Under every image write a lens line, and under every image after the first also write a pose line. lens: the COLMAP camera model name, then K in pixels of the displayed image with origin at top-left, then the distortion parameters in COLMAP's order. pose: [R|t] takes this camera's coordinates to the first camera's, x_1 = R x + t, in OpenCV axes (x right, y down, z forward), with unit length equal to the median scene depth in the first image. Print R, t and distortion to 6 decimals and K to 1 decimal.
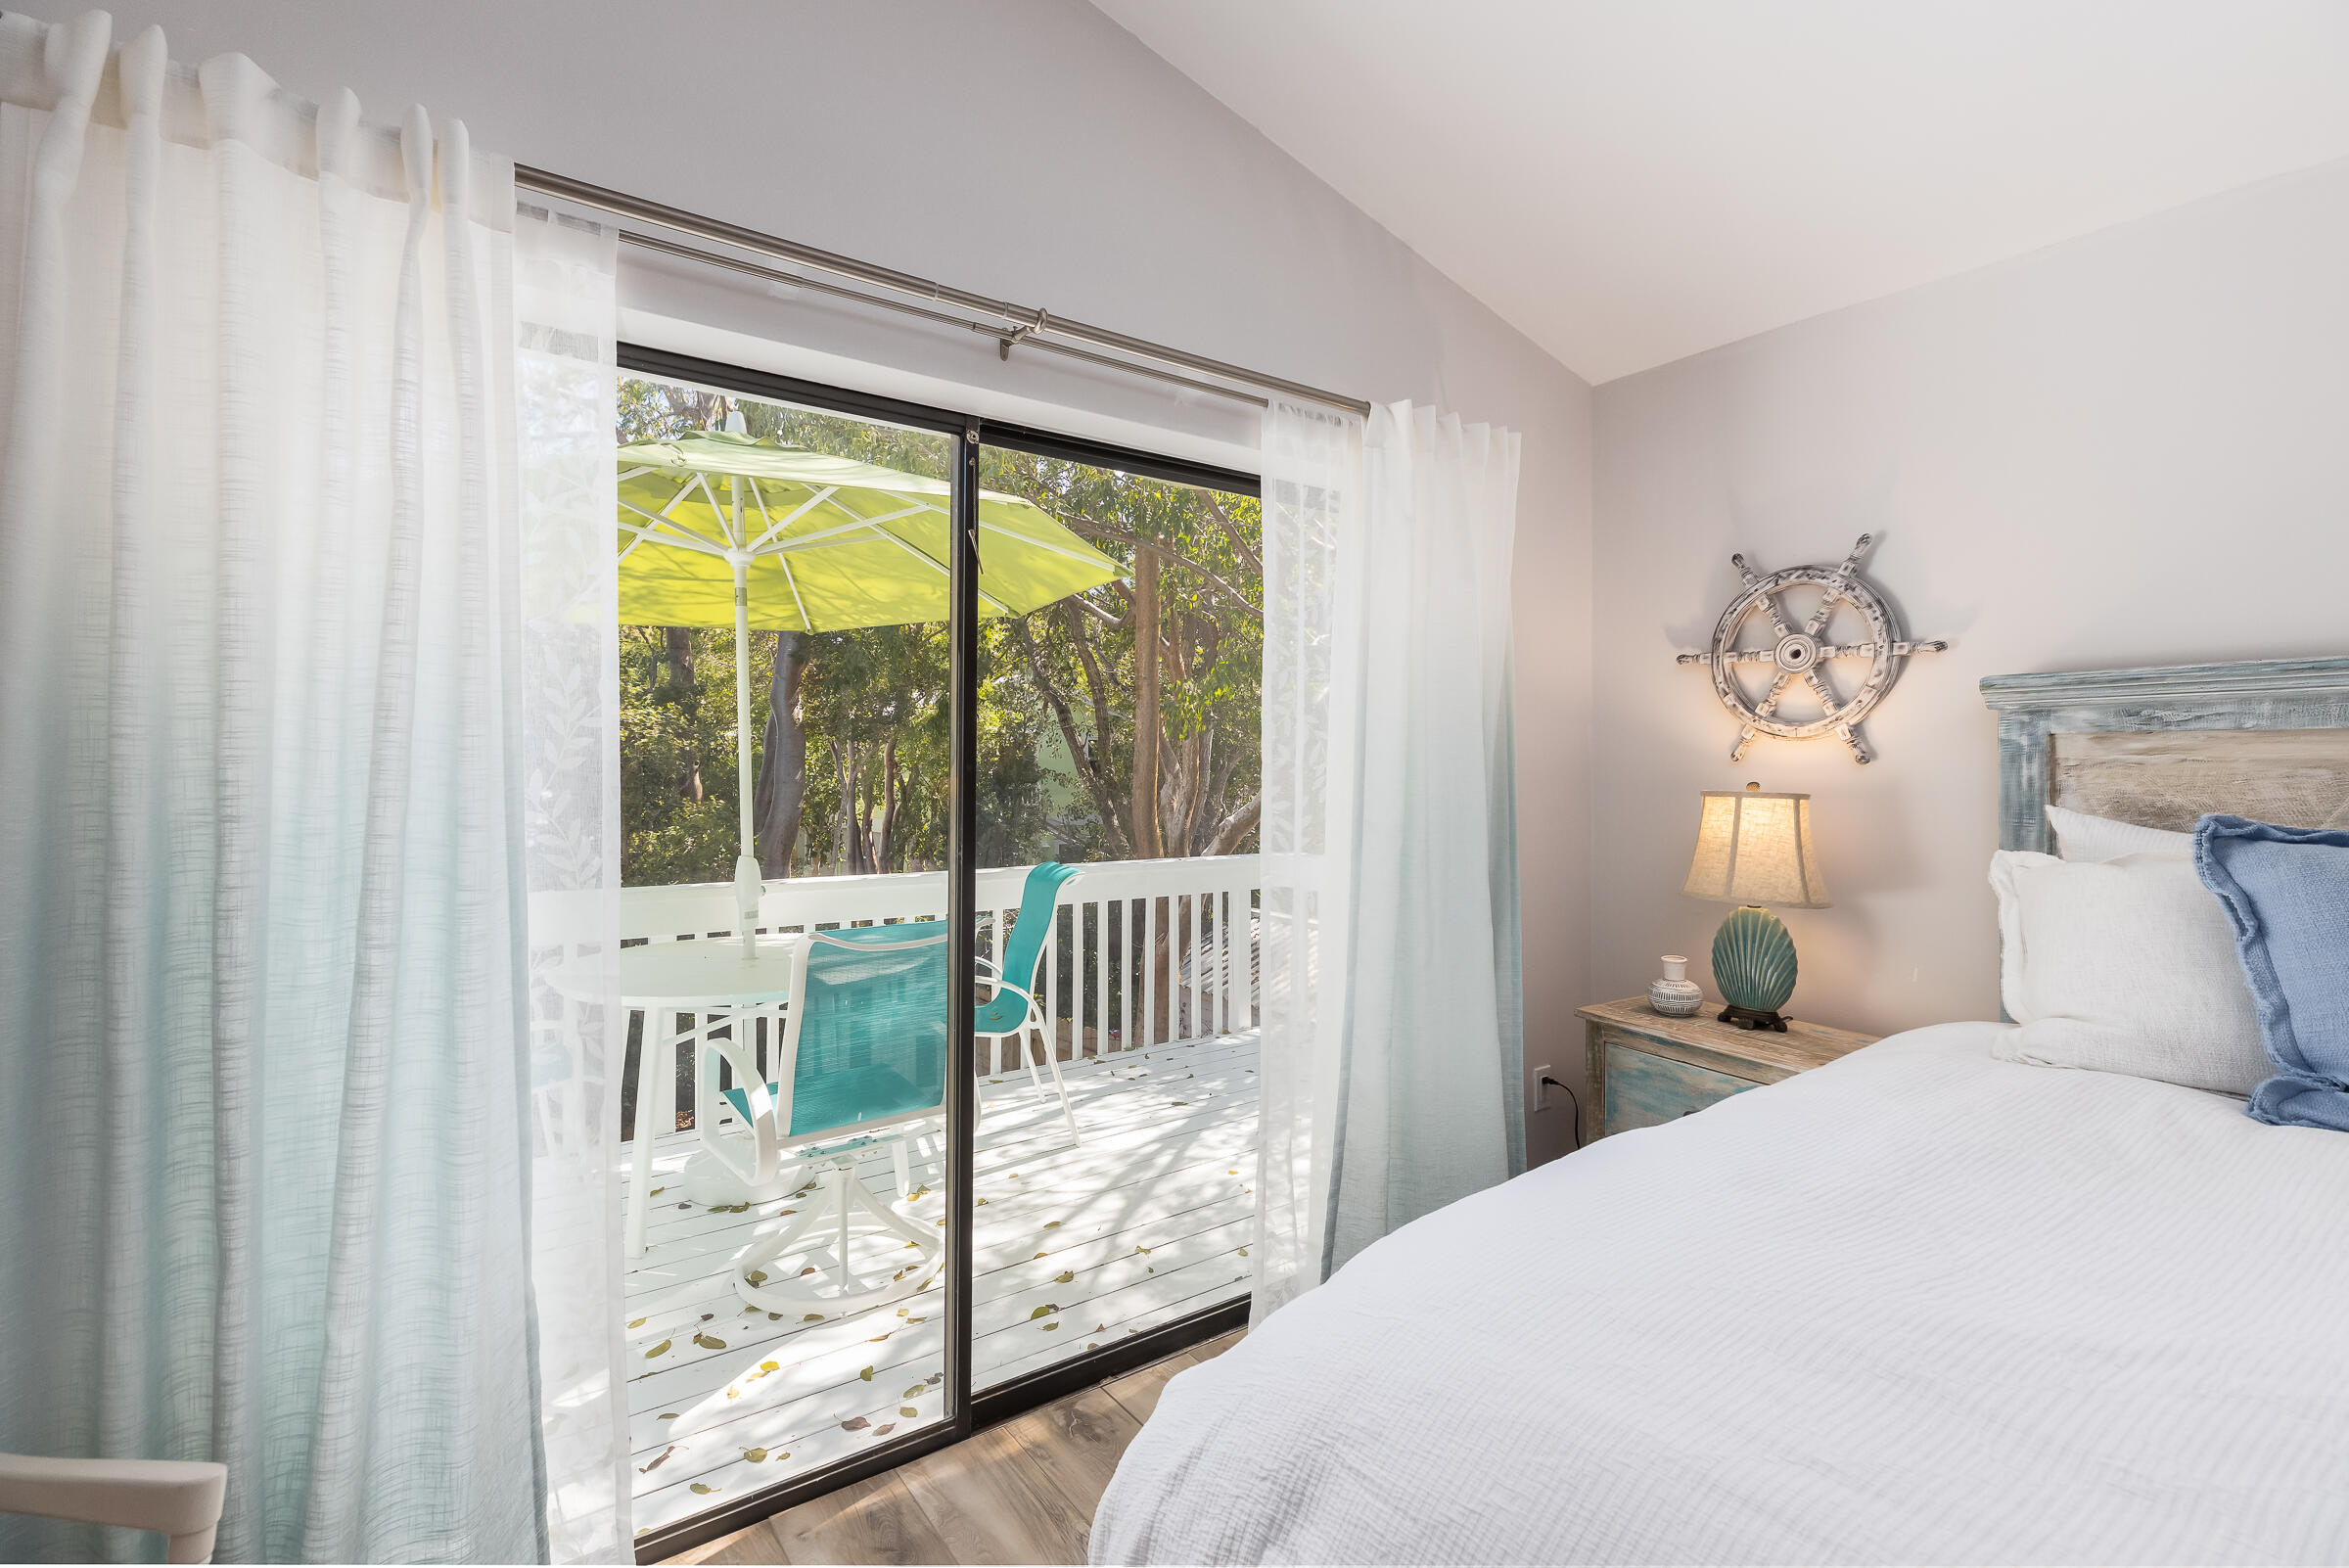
lens RADIAL K [[1033.9, 0, 1099.4], [0, 1033.9, 771.7], [0, 0, 1]] dist [0.029417, -0.000034]
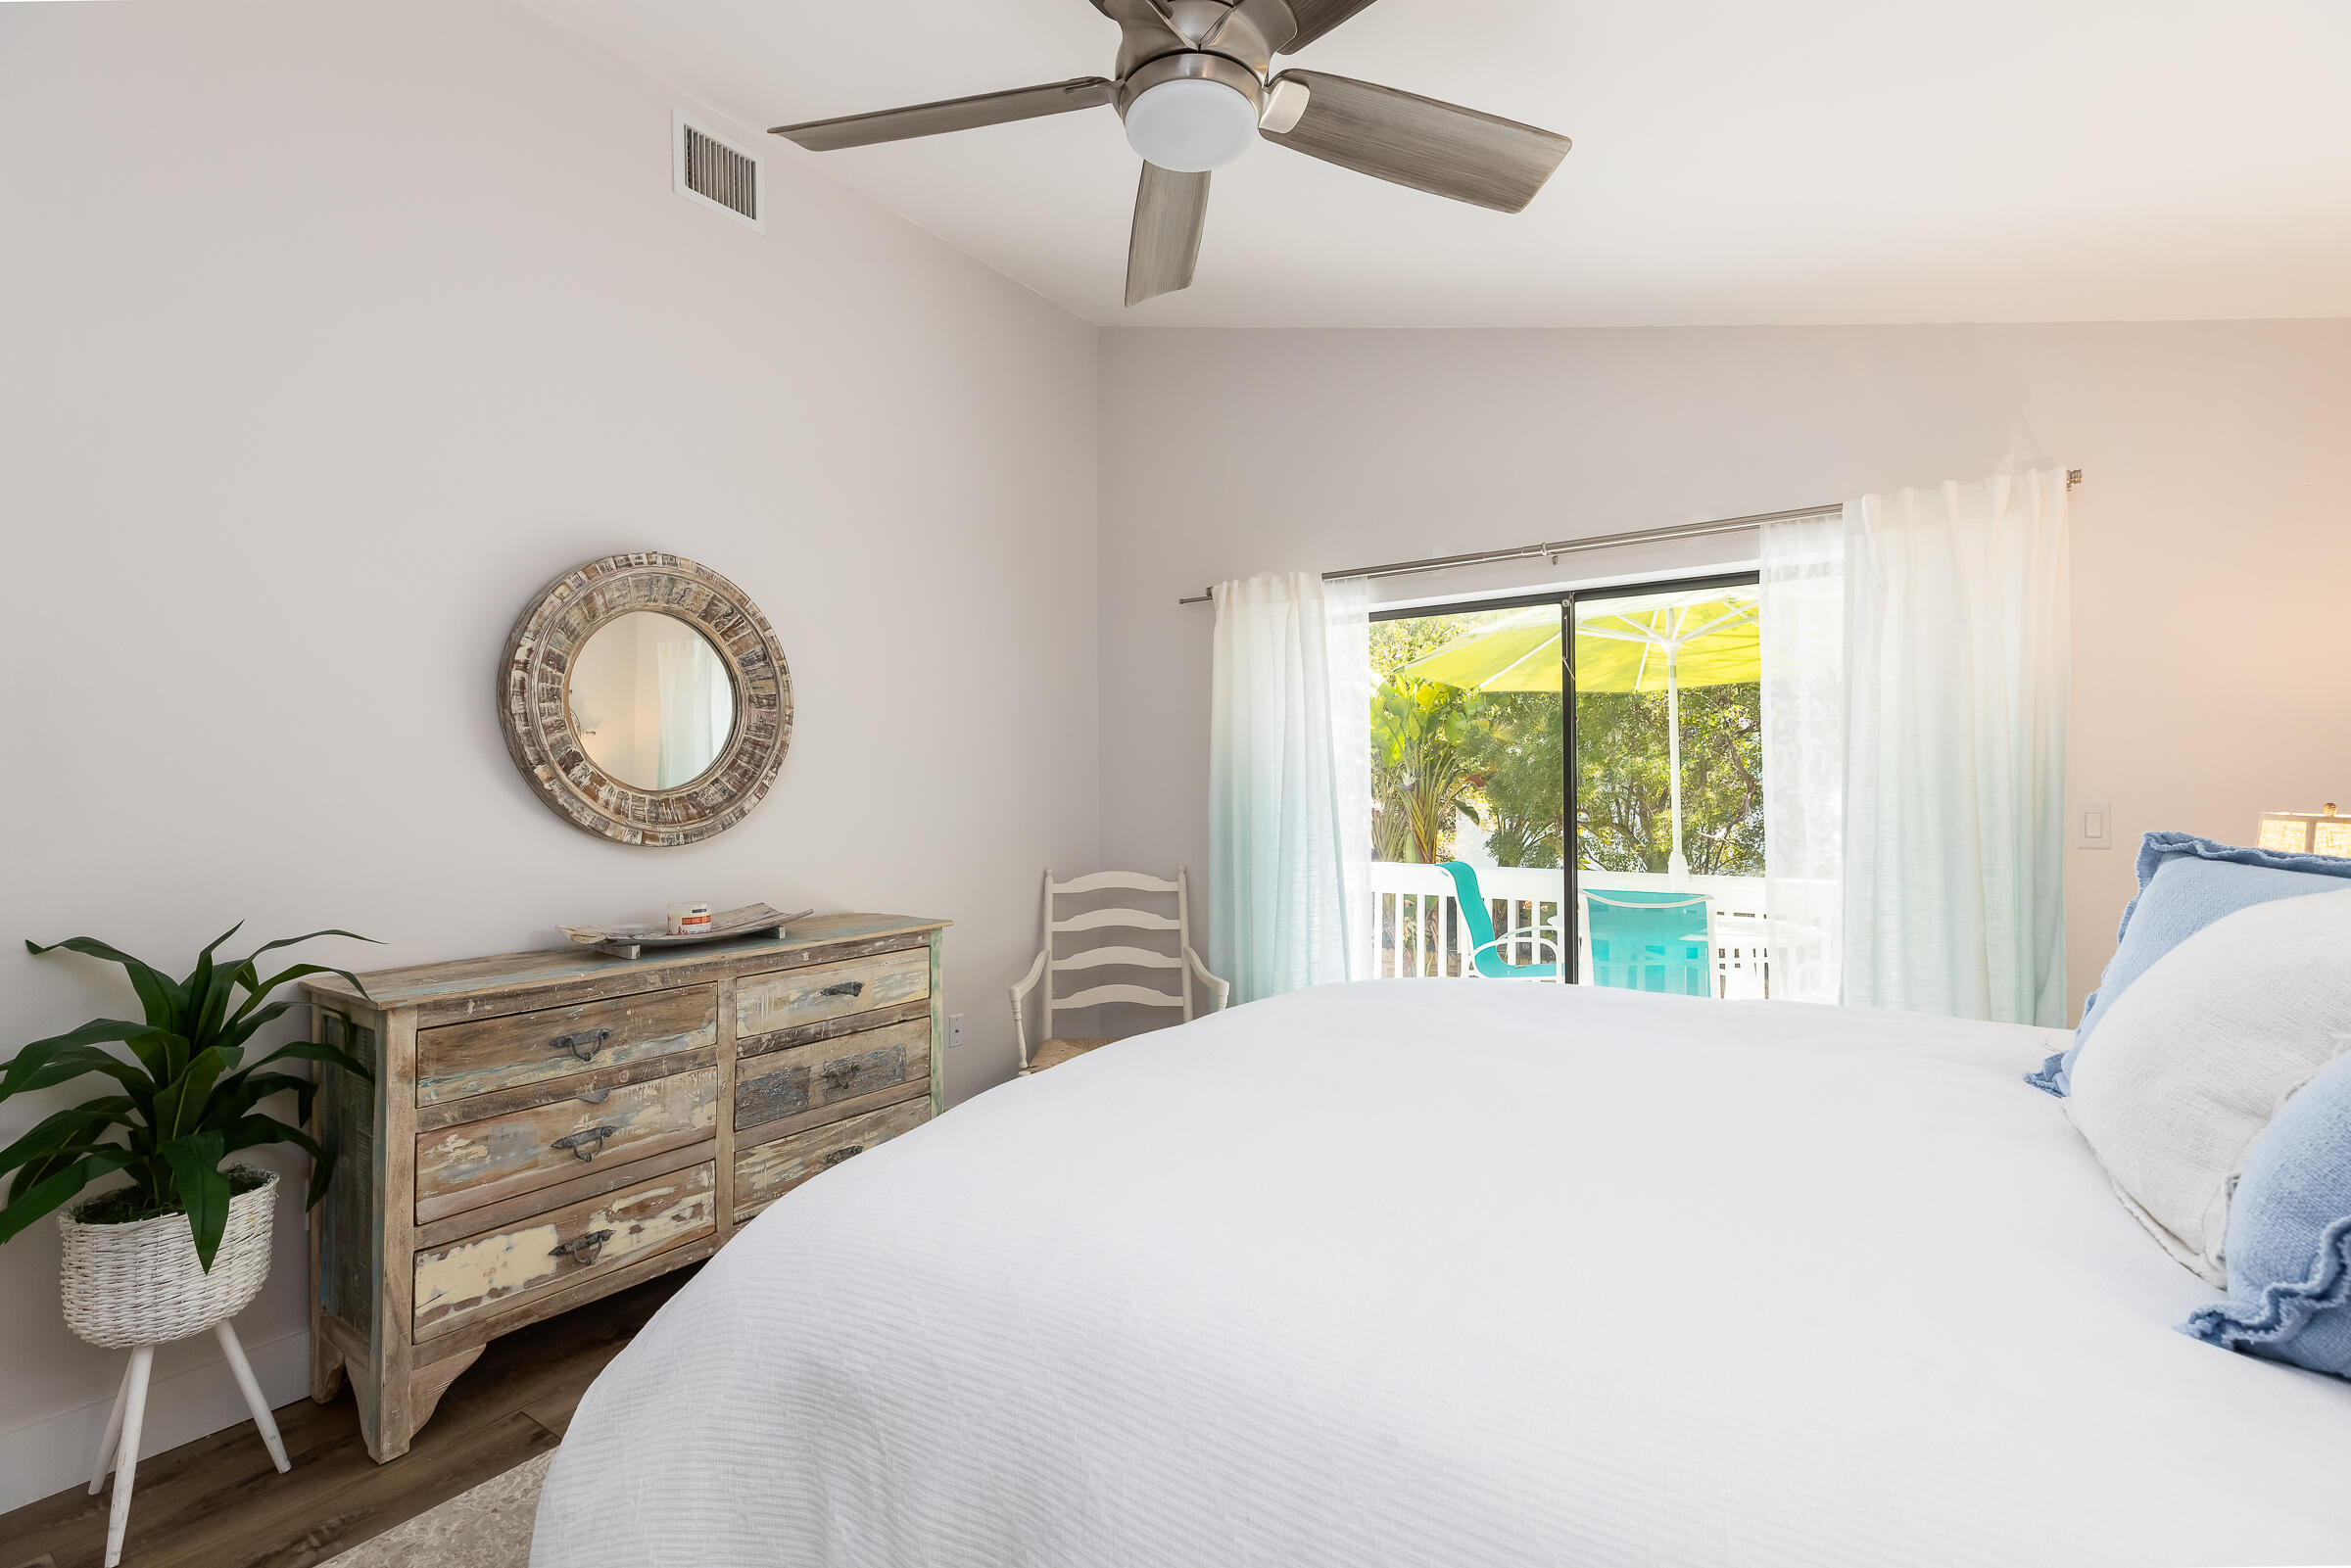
lens RADIAL K [[1047.8, 0, 1165.7], [0, 1047.8, 761.2], [0, 0, 1]] dist [0.002629, -0.000008]
pose [[0.356071, -0.027160, -0.934064, 1.085342], [-0.007715, 0.999458, -0.032002, 0.007188], [0.934427, 0.018601, 0.355669, -0.206096]]
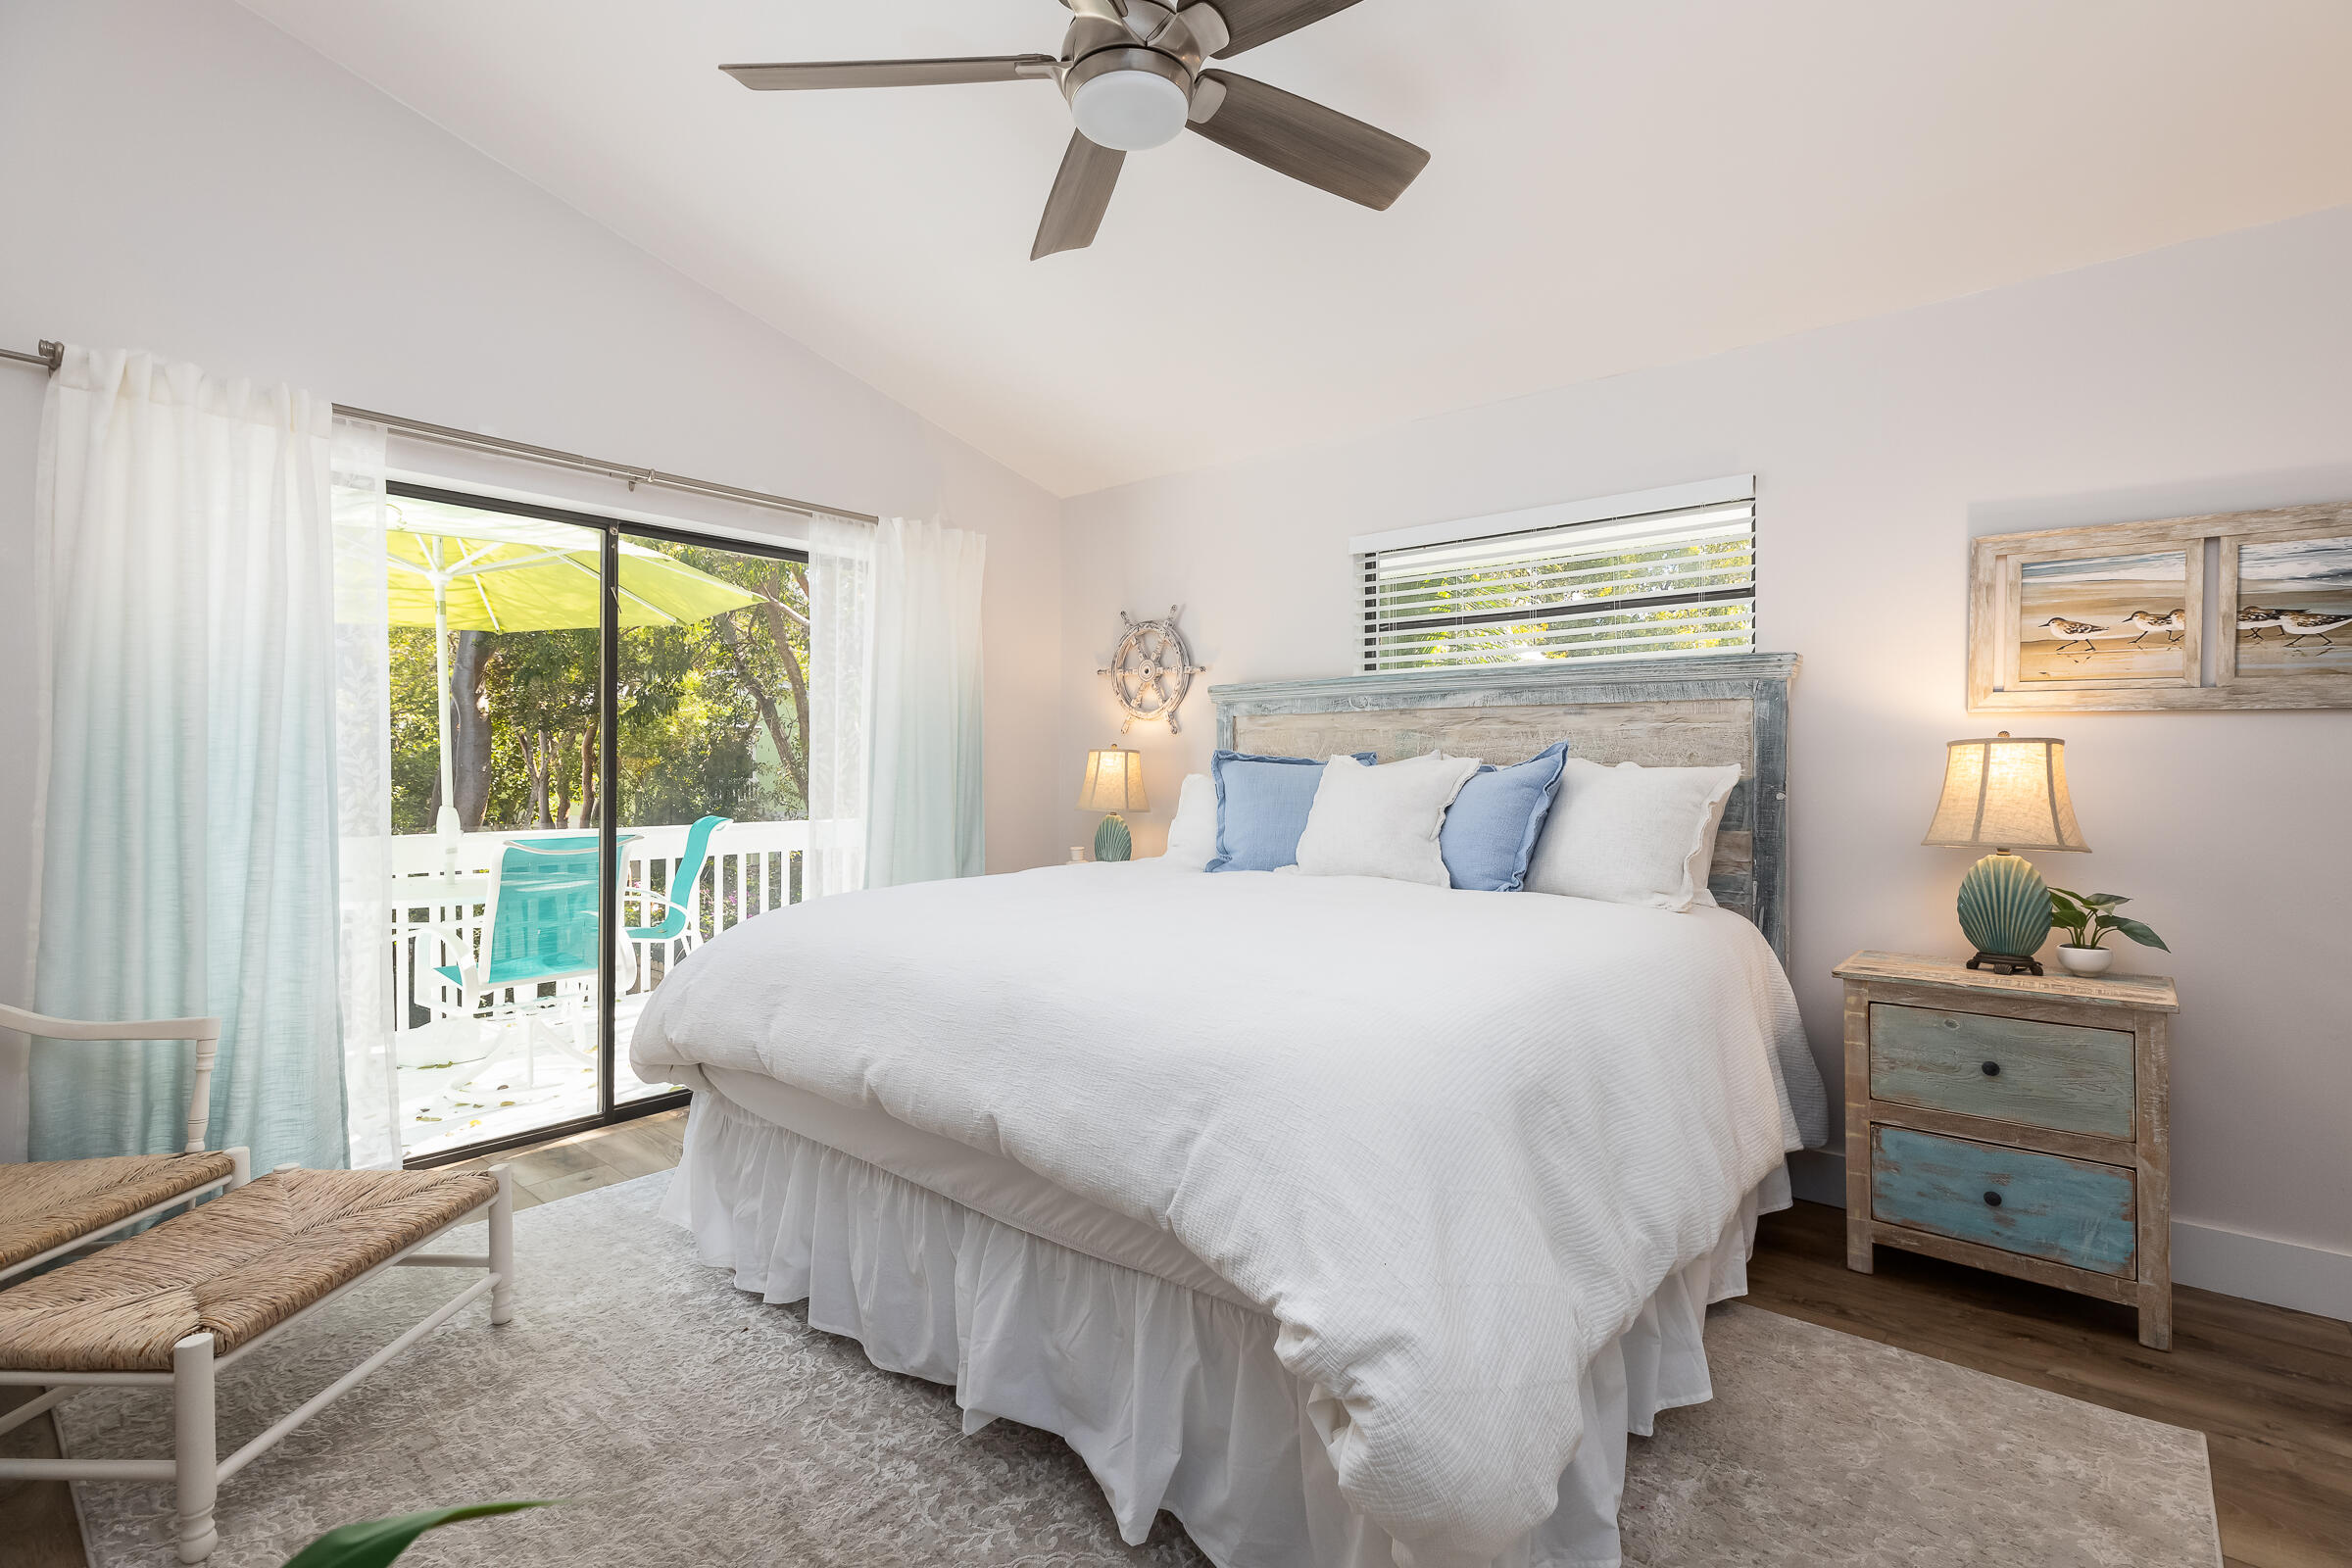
lens RADIAL K [[1071.1, 0, 1161.5], [0, 1071.1, 766.5], [0, 0, 1]] dist [0.002383, 0.000492]
pose [[0.959656, -0.003974, 0.281150, 0.198232], [0.005692, 0.999970, -0.005294, 0.059092], [-0.281121, 0.006681, 0.959649, -0.753277]]
